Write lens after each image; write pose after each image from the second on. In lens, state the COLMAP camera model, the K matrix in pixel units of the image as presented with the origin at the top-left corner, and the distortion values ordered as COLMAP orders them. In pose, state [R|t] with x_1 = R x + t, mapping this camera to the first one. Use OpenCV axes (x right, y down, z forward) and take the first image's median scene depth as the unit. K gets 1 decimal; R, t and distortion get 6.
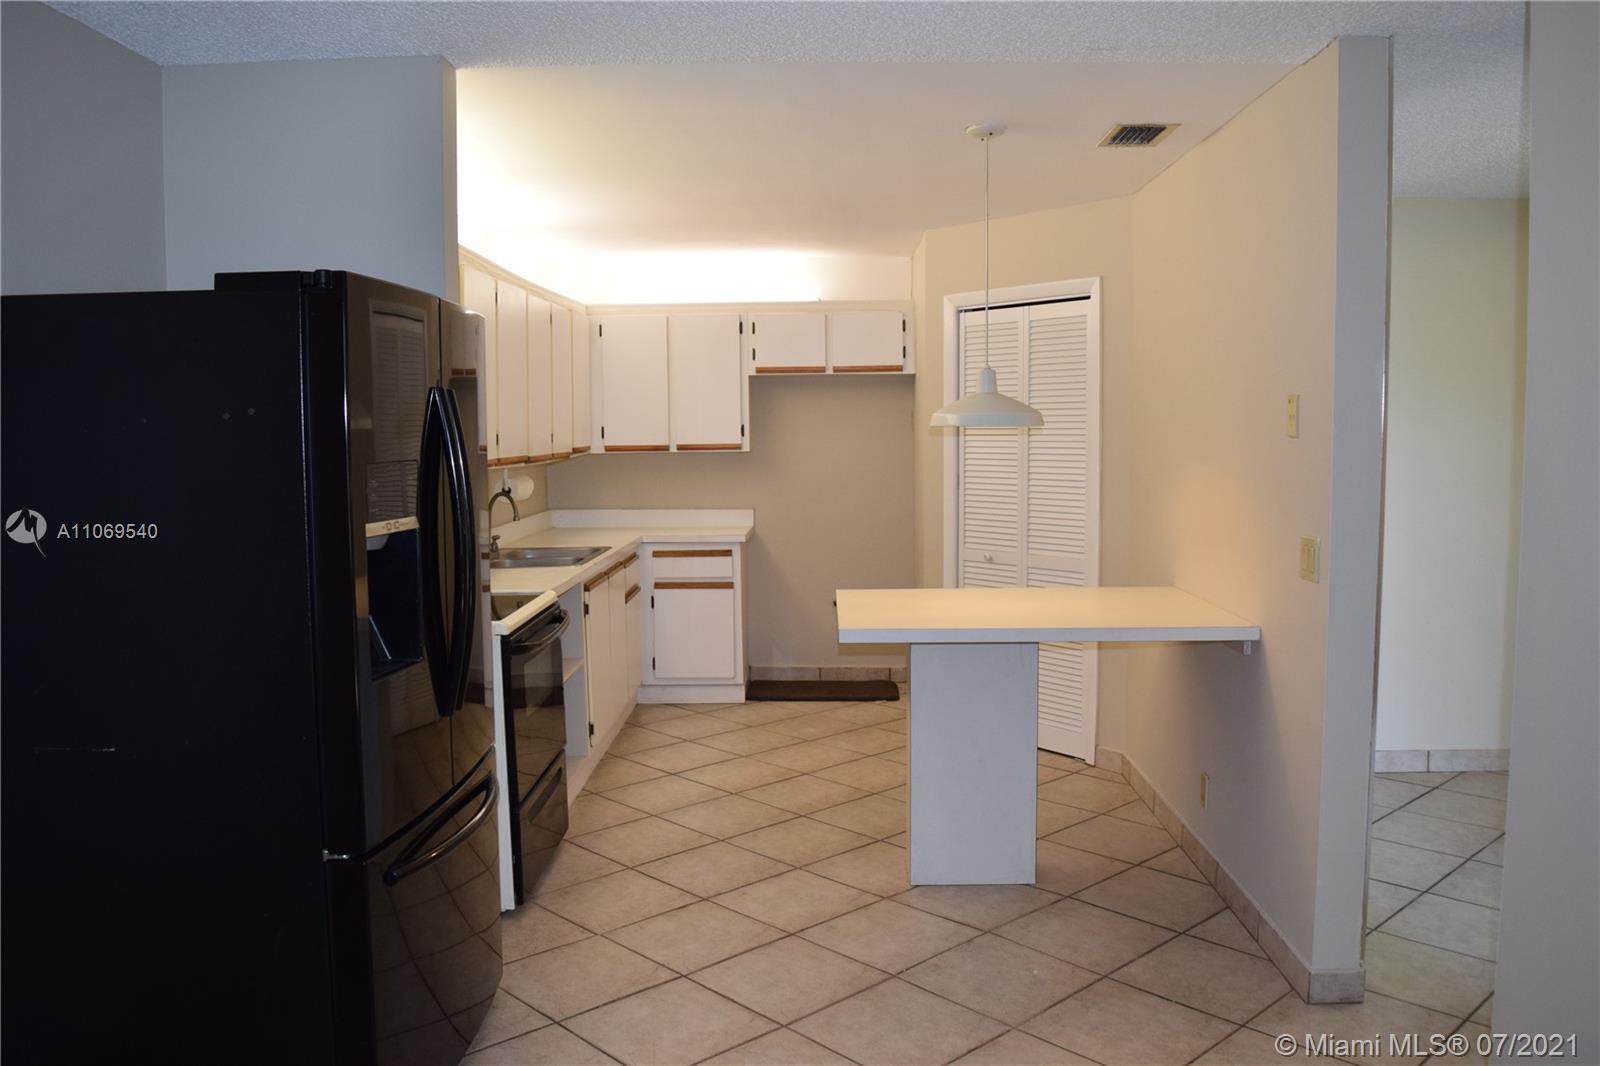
lens RADIAL K [[1253.9, 0, 803.4], [0, 1253.9, 533.6], [0, 0, 1]] dist [-0.093050, 0.016888]
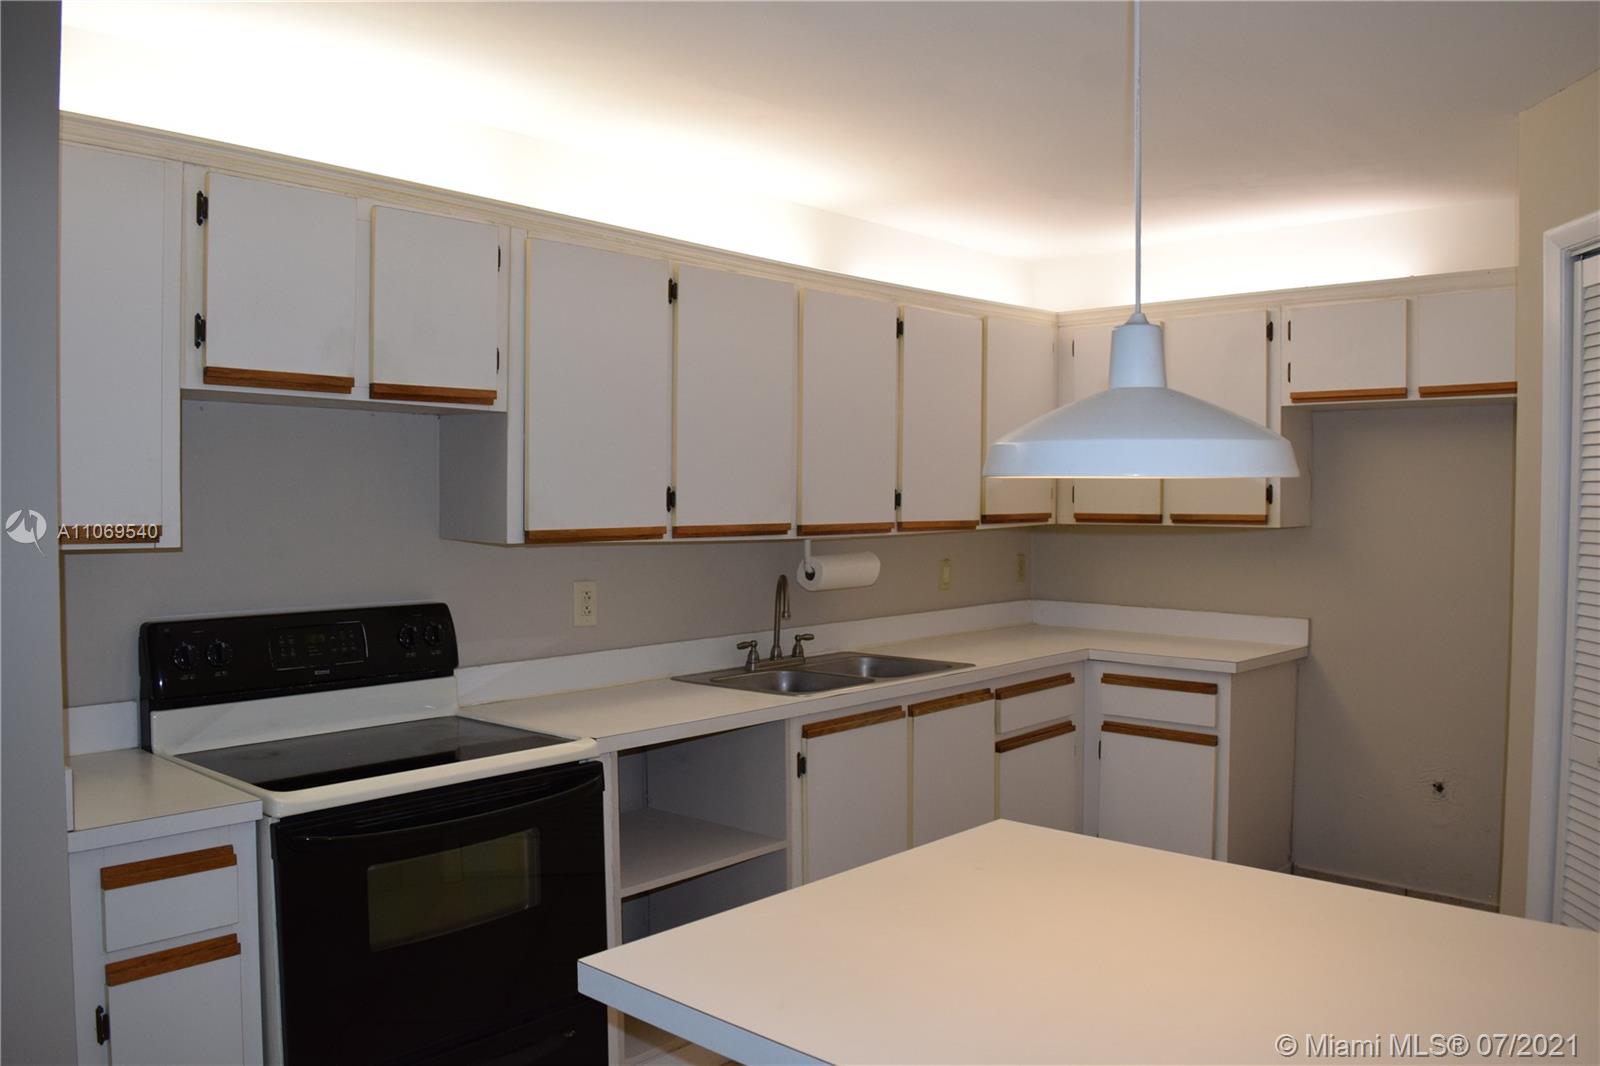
lens RADIAL K [[1253.9, 0, 803.4], [0, 1253.9, 533.6], [0, 0, 1]] dist [-0.093050, 0.016888]
pose [[0.756164, 0.031902, -0.653604, 0.214254], [-0.065424, 0.997492, -0.027003, -0.036145], [0.651103, 0.063180, 0.756355, 0.450284]]
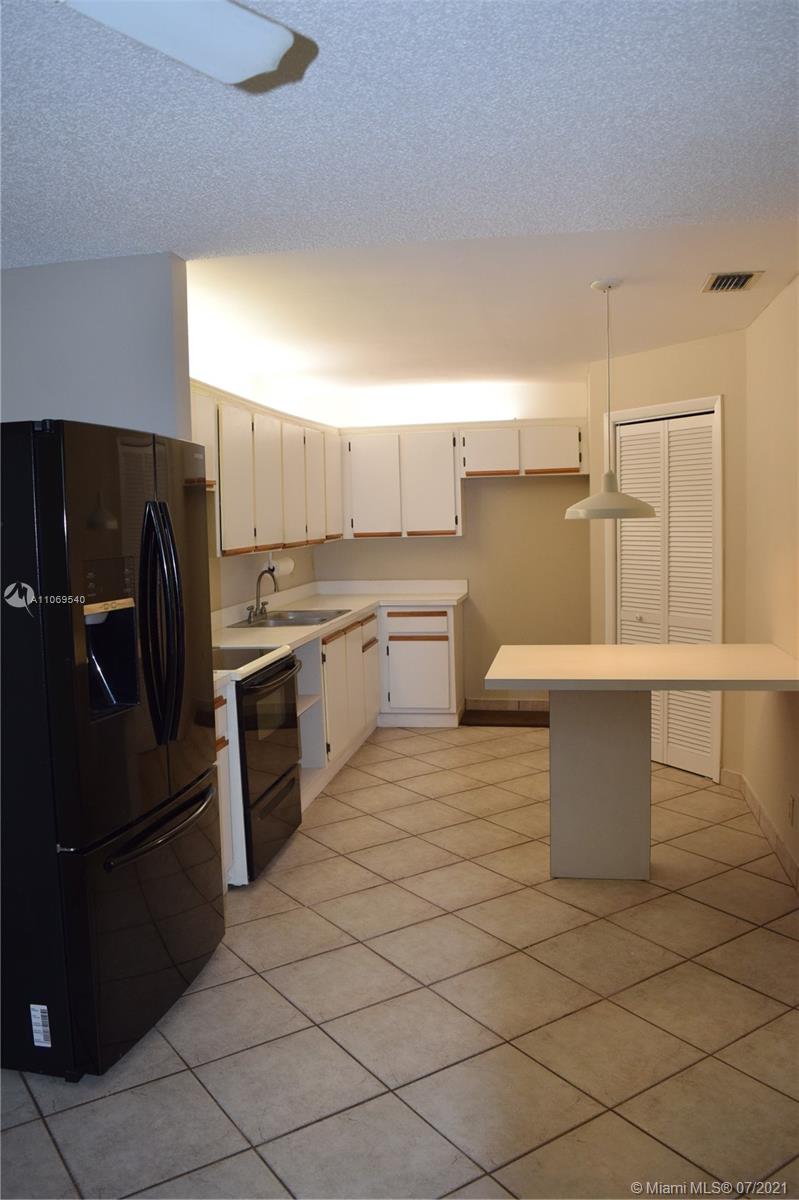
lens RADIAL K [[940.4, 0, 399.5], [0, 940.4, 600.0], [0, 0, 1]] dist [-0.093050, 0.016888]
pose [[0.986994, -0.003637, -0.160718, 0.059967], [0.005007, 0.999954, 0.008123, -0.008125], [0.160681, -0.008822, 0.986967, 0.020361]]
